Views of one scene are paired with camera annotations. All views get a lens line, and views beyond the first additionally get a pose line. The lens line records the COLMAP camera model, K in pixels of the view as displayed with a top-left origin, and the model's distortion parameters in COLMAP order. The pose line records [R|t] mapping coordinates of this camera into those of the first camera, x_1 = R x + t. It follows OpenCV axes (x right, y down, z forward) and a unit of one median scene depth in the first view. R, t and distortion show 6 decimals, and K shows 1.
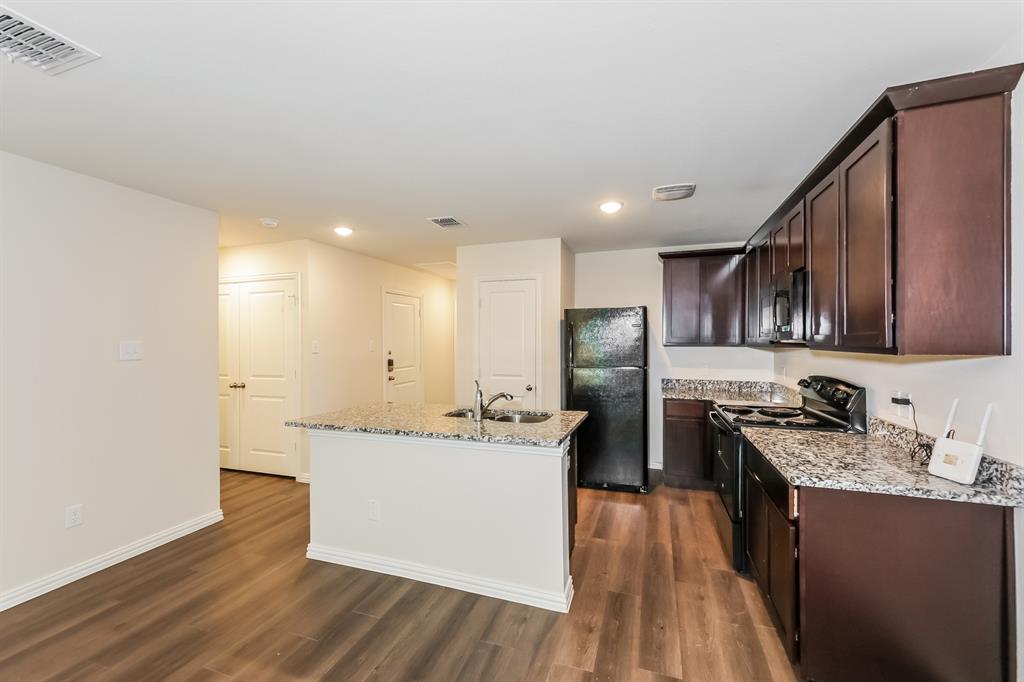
lens RADIAL K [[416.1, 0, 507.9], [0, 416.1, 343.9], [0, 0, 1]] dist [0.009352, 0.000125]
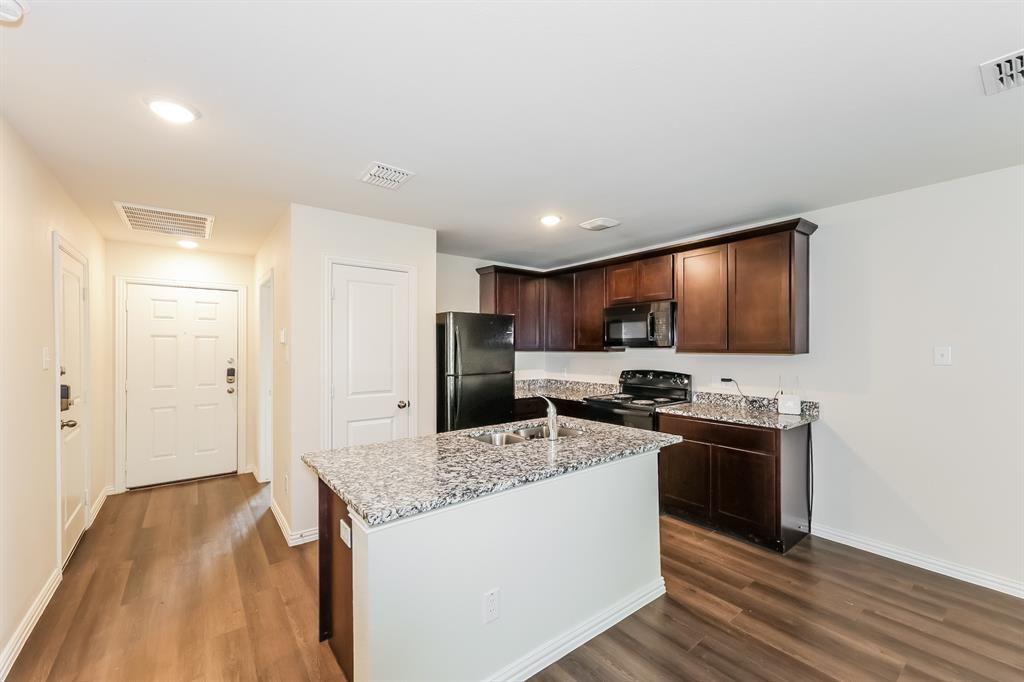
lens RADIAL K [[416.1, 0, 523.5], [0, 416.1, 348.9], [0, 0, 1]] dist [0.009352, 0.000125]
pose [[0.543933, -0.002272, 0.839125, -0.721996], [0.006490, 0.999978, -0.001499, -0.000778], [-0.839103, 0.006262, 0.543936, 0.515990]]
